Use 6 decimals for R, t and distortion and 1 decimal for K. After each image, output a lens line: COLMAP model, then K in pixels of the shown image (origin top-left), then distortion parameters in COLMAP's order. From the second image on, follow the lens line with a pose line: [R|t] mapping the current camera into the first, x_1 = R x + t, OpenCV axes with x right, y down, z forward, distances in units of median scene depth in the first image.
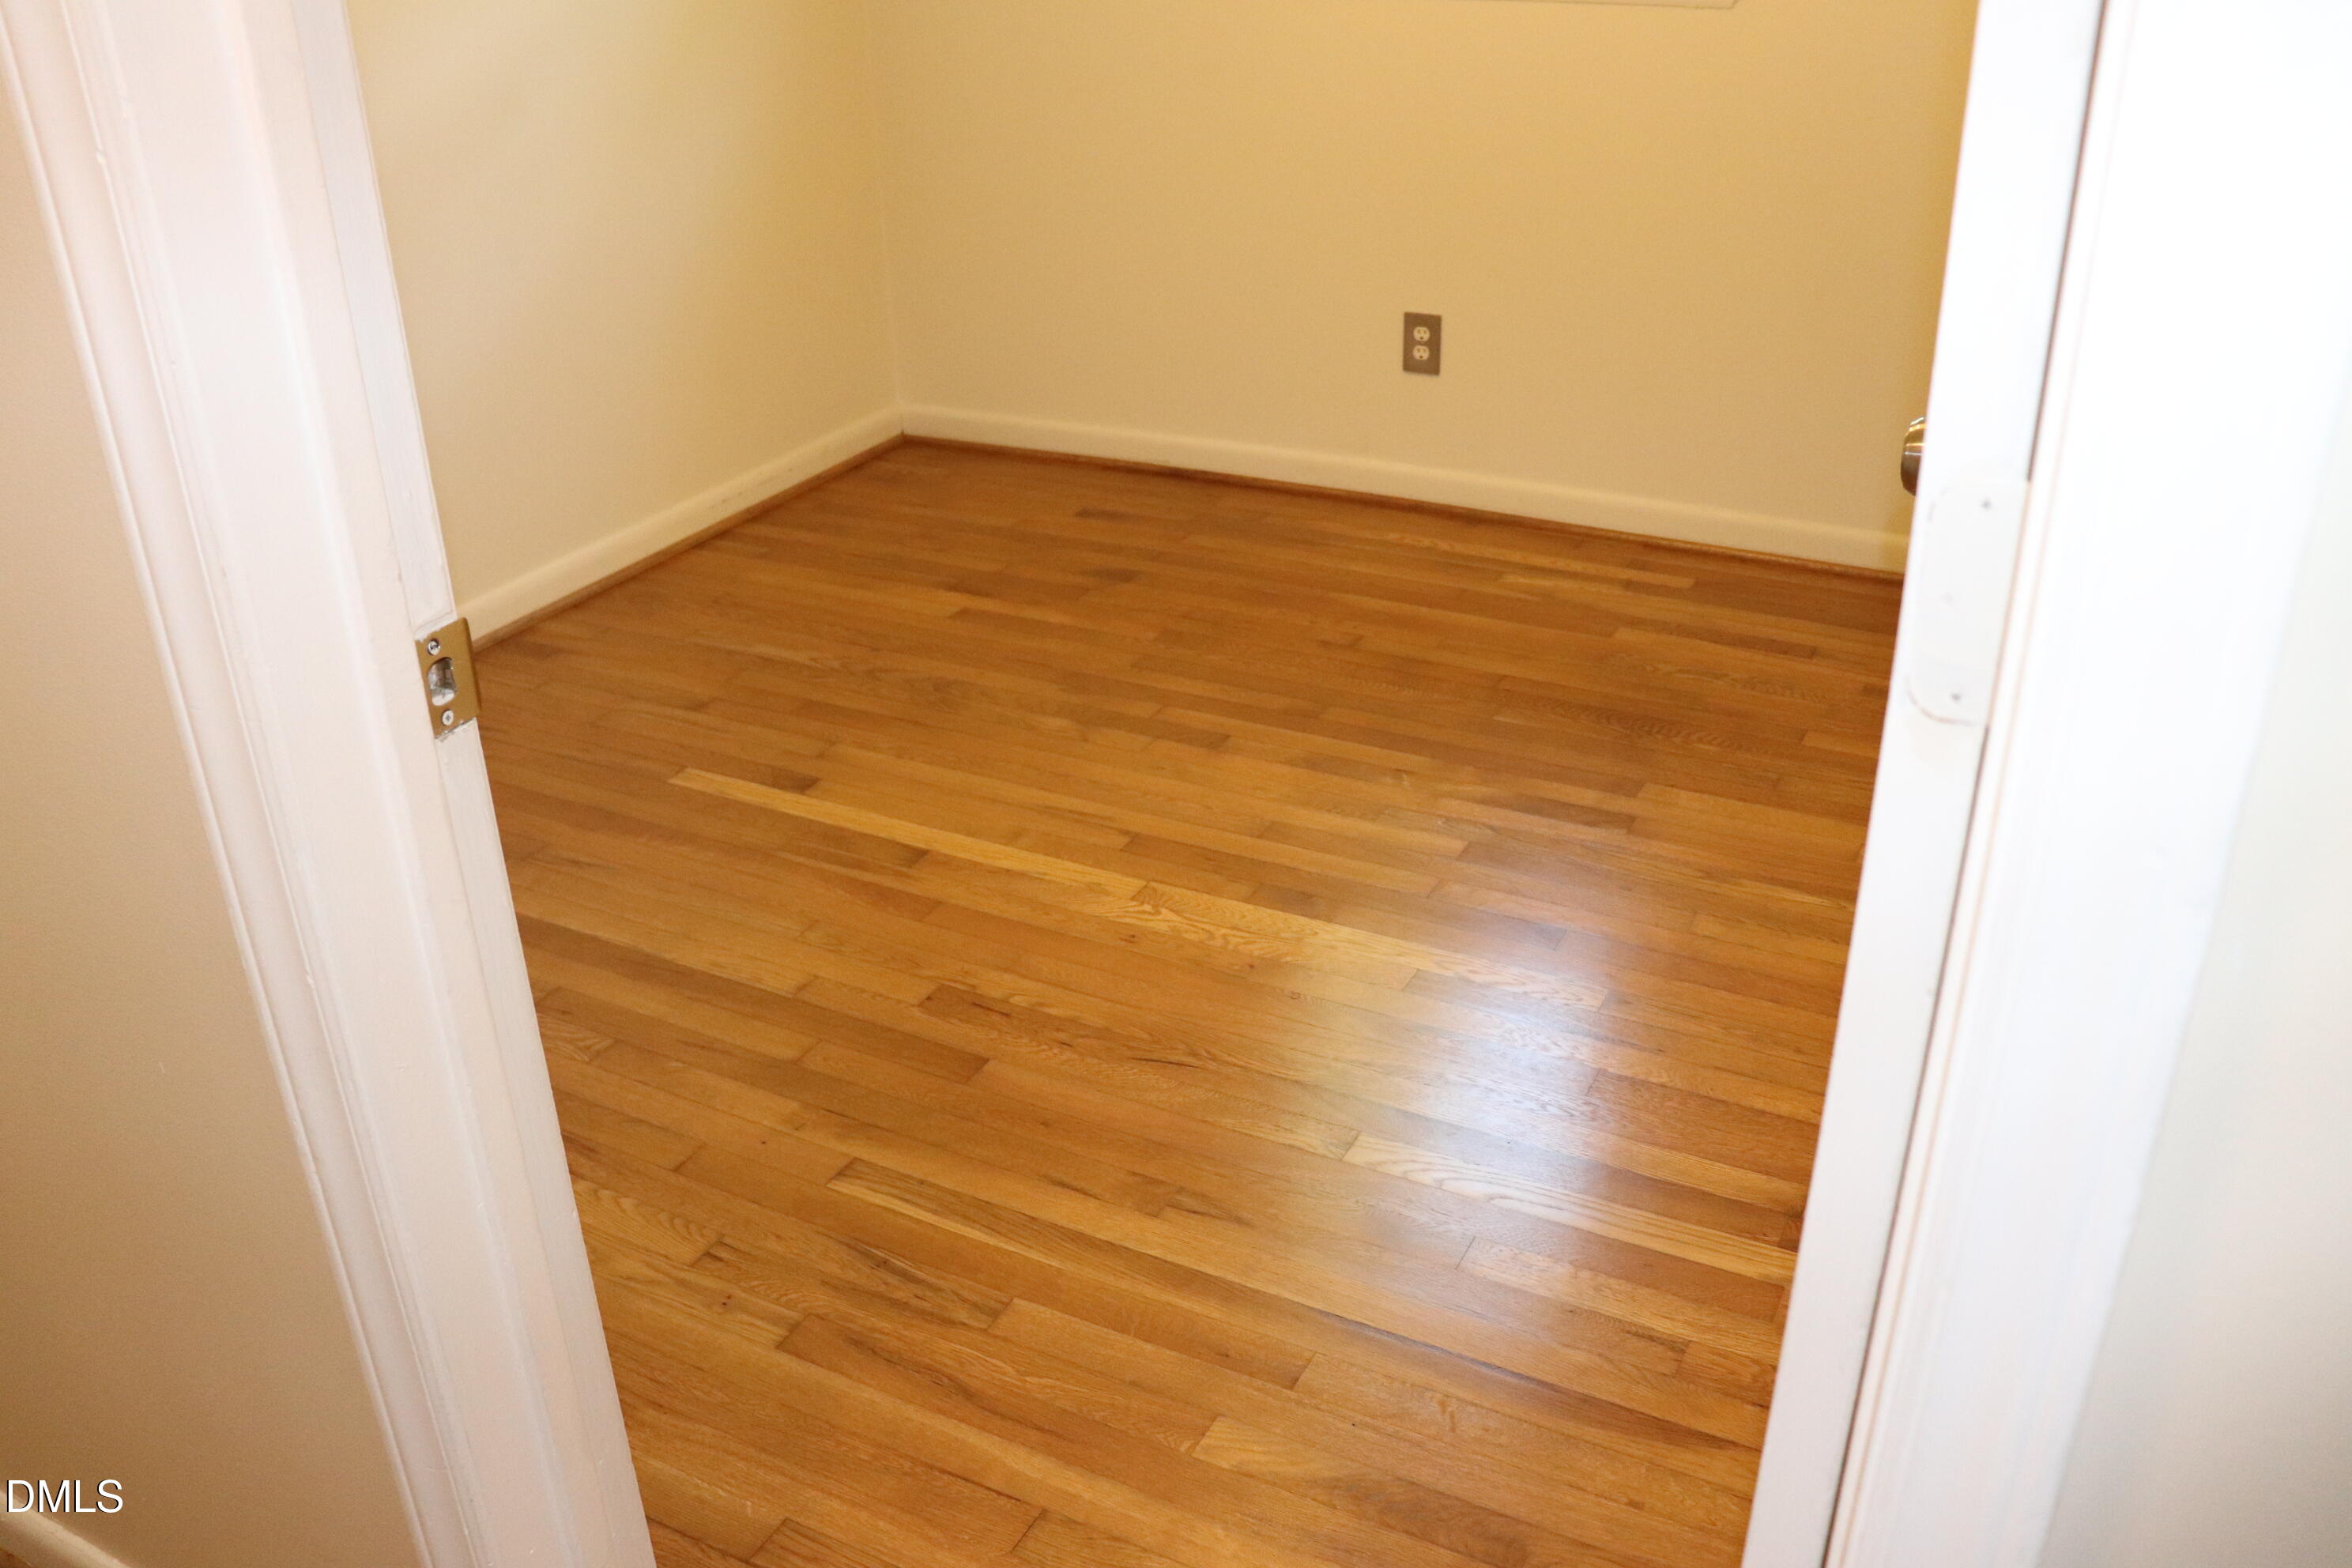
lens RADIAL K [[1996.5, 0, 1176.0], [0, 1996.5, 784.0], [0, 0, 1]] dist [-0.182557, 0.240949]
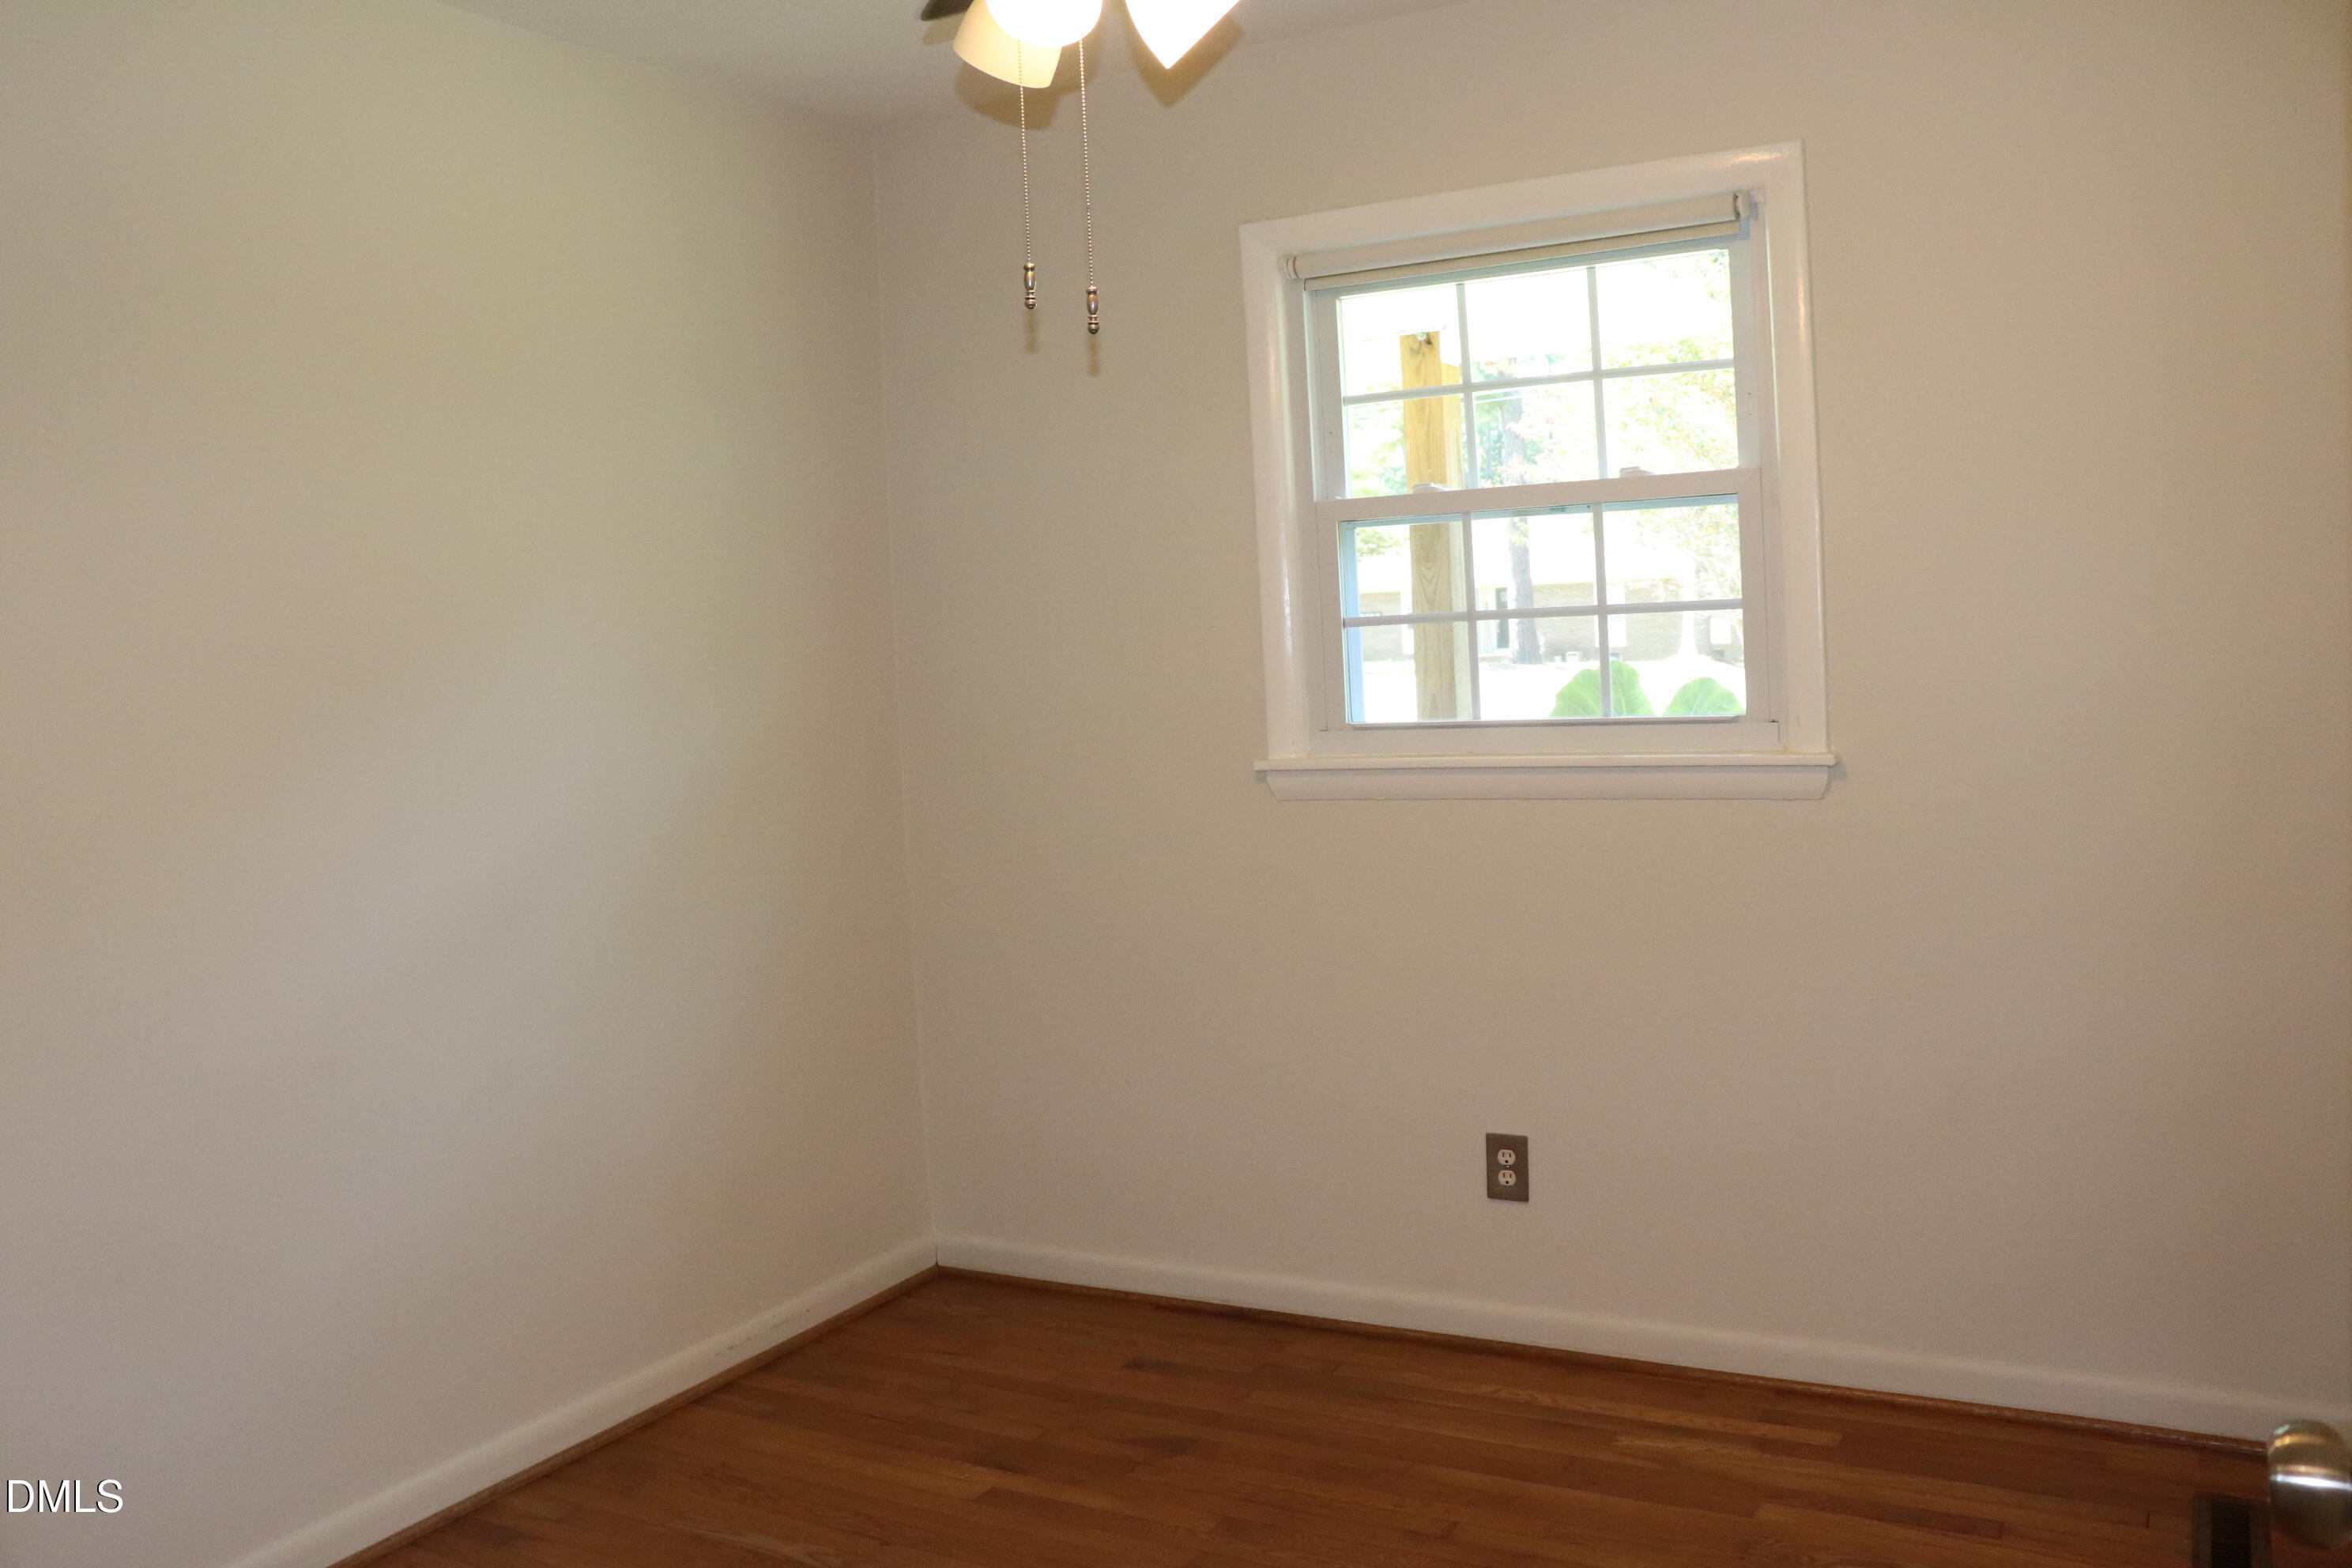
lens RADIAL K [[1996.5, 0, 1176.0], [0, 1996.5, 784.0], [0, 0, 1]] dist [-0.182557, 0.240949]
pose [[0.999262, -0.020302, -0.032609, 0.006721], [0.006556, 0.926598, -0.375997, -0.049367], [0.037849, 0.375506, 0.926047, 0.097862]]
